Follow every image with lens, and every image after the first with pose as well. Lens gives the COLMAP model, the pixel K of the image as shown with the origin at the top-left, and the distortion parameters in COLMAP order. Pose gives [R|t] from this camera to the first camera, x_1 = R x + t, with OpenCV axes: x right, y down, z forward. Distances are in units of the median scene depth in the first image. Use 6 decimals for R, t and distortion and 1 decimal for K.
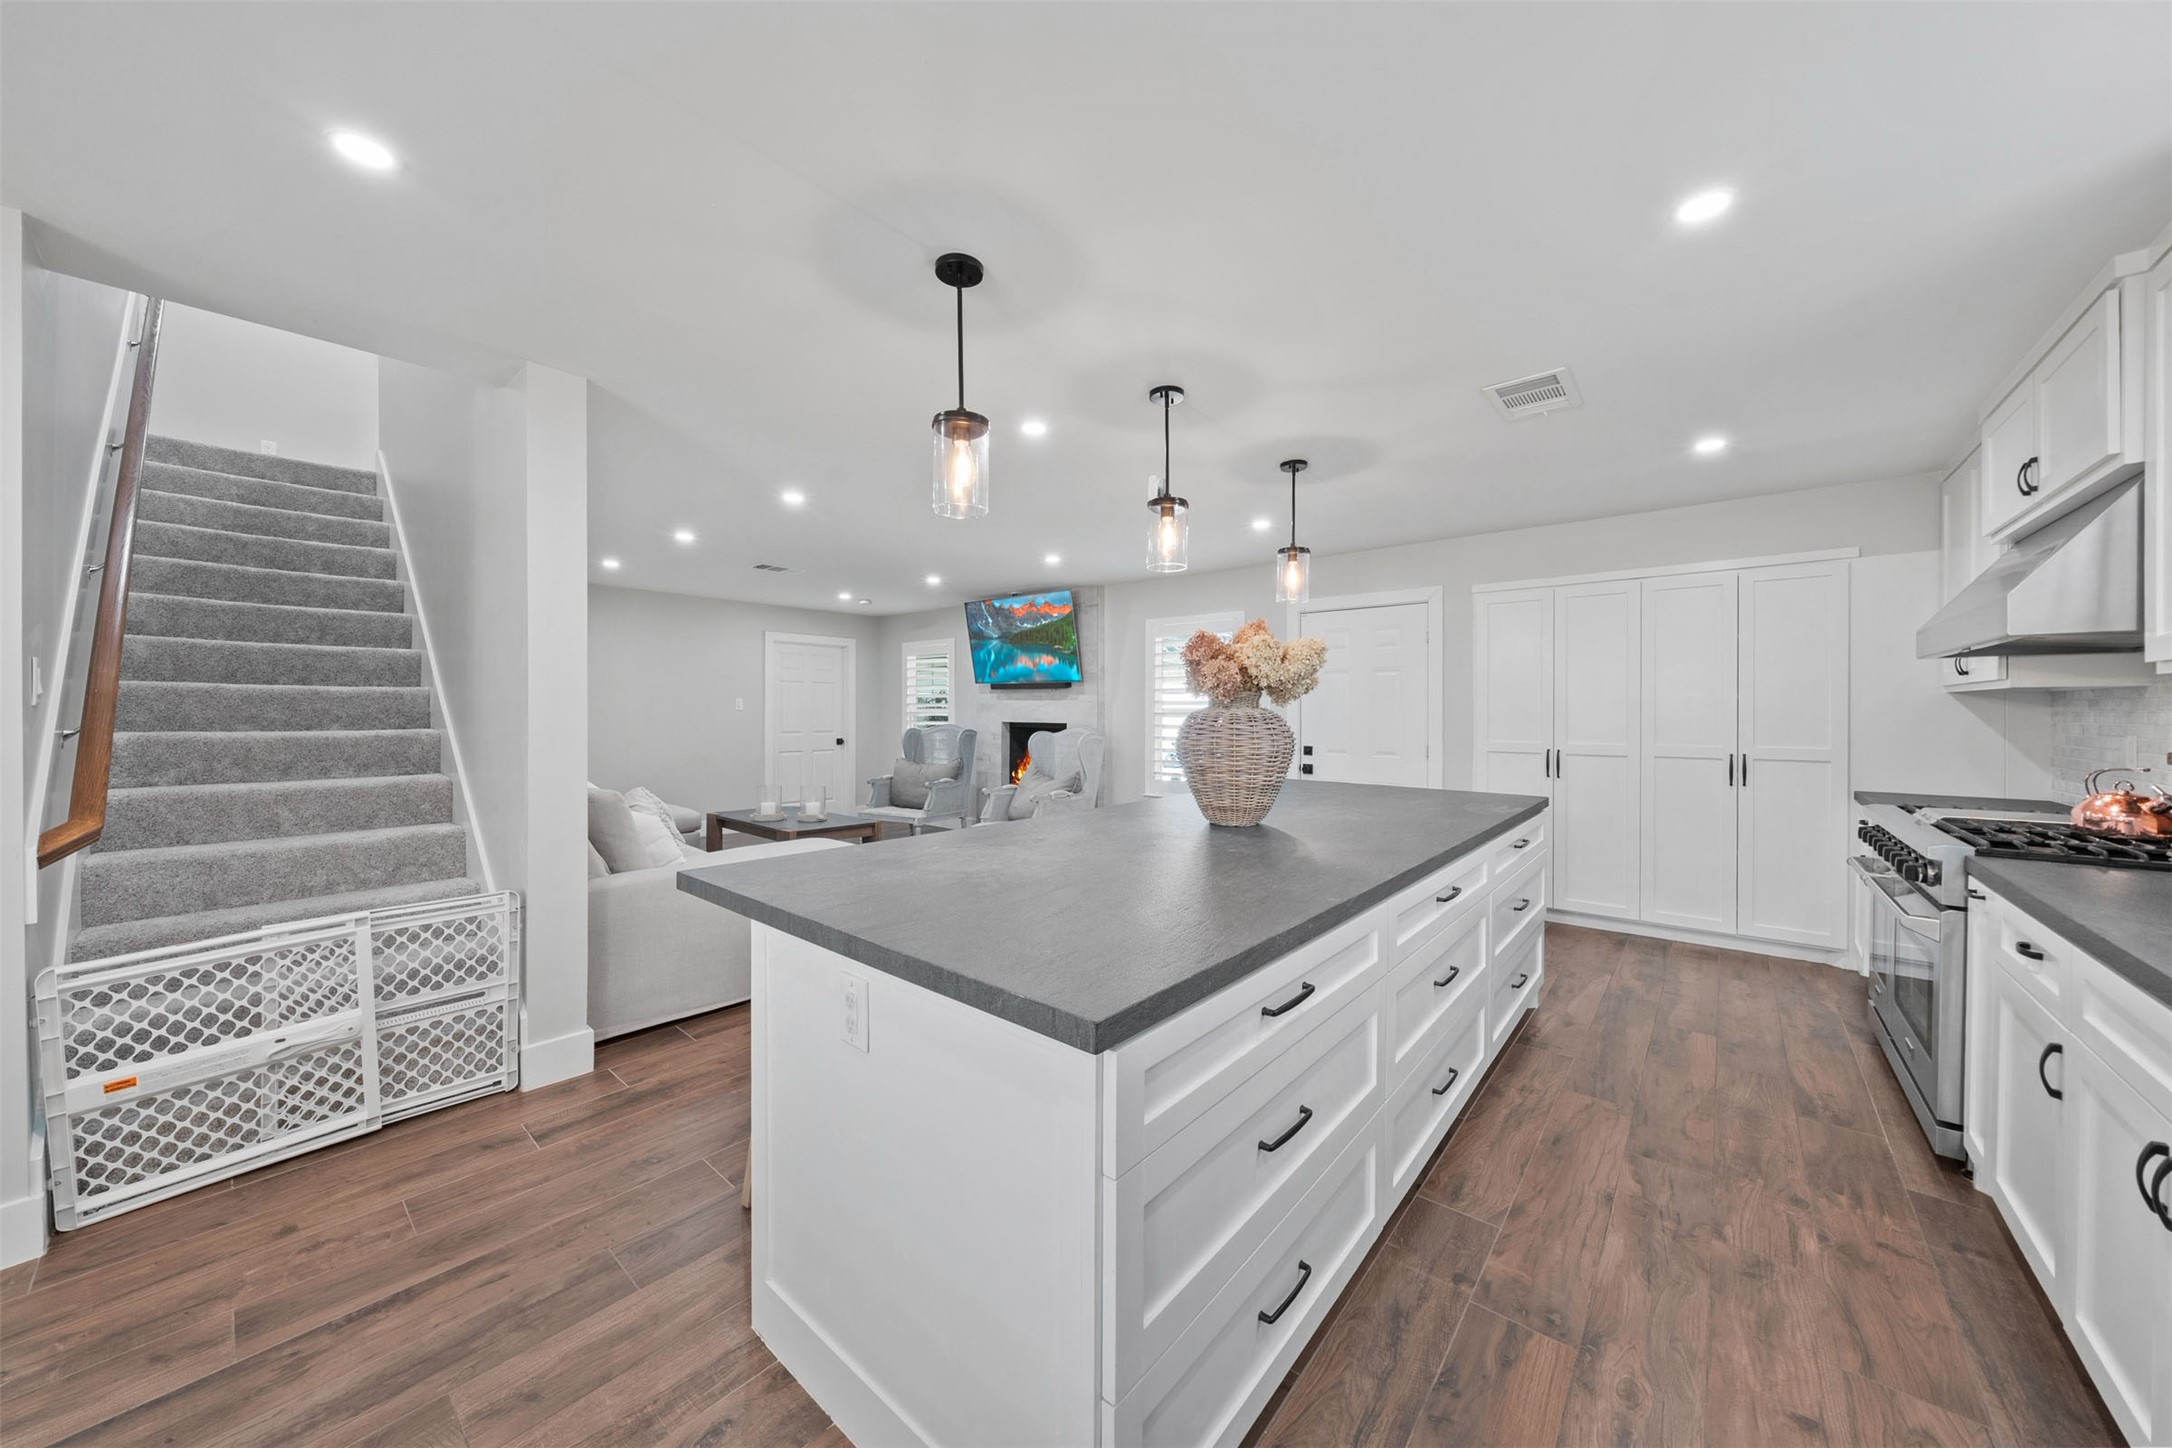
lens RADIAL K [[752.2, 0, 1078.7], [0, 752.2, 714.0], [0, 0, 1]] dist [-0.009977, 0.000521]
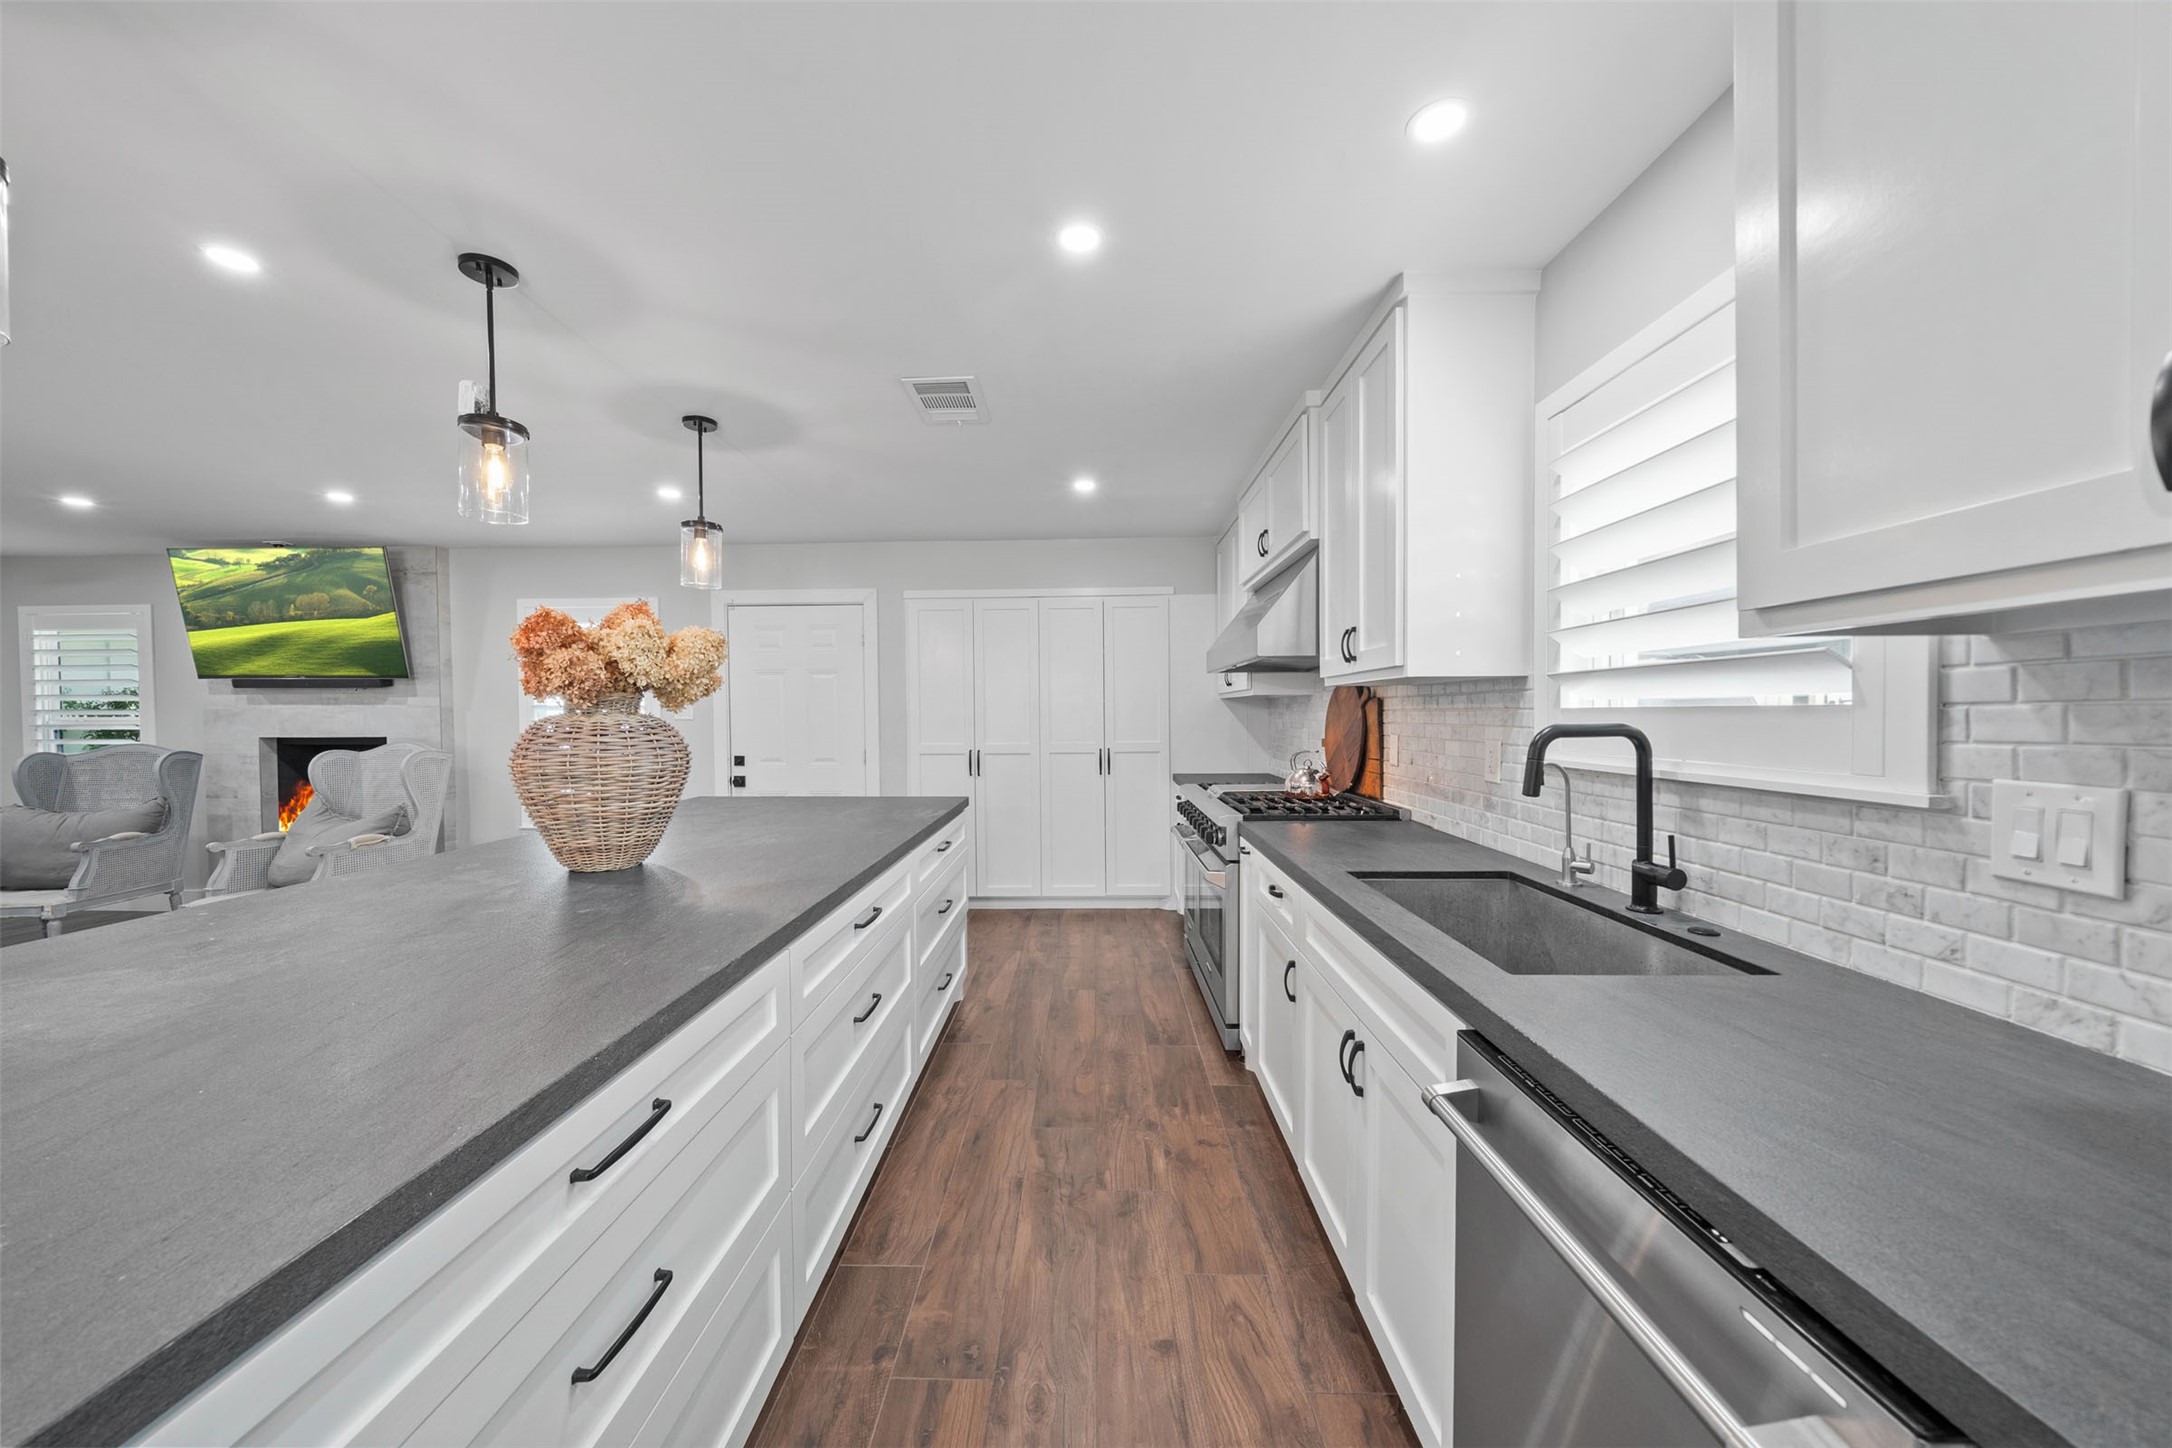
lens RADIAL K [[752.2, 0, 1078.7], [0, 752.2, 714.0], [0, 0, 1]] dist [-0.009977, 0.000521]
pose [[0.769770, -0.008234, 0.638268, 0.098200], [0.011869, 0.999929, -0.001416, -0.001831], [-0.638211, 0.008666, 0.769813, 0.118943]]
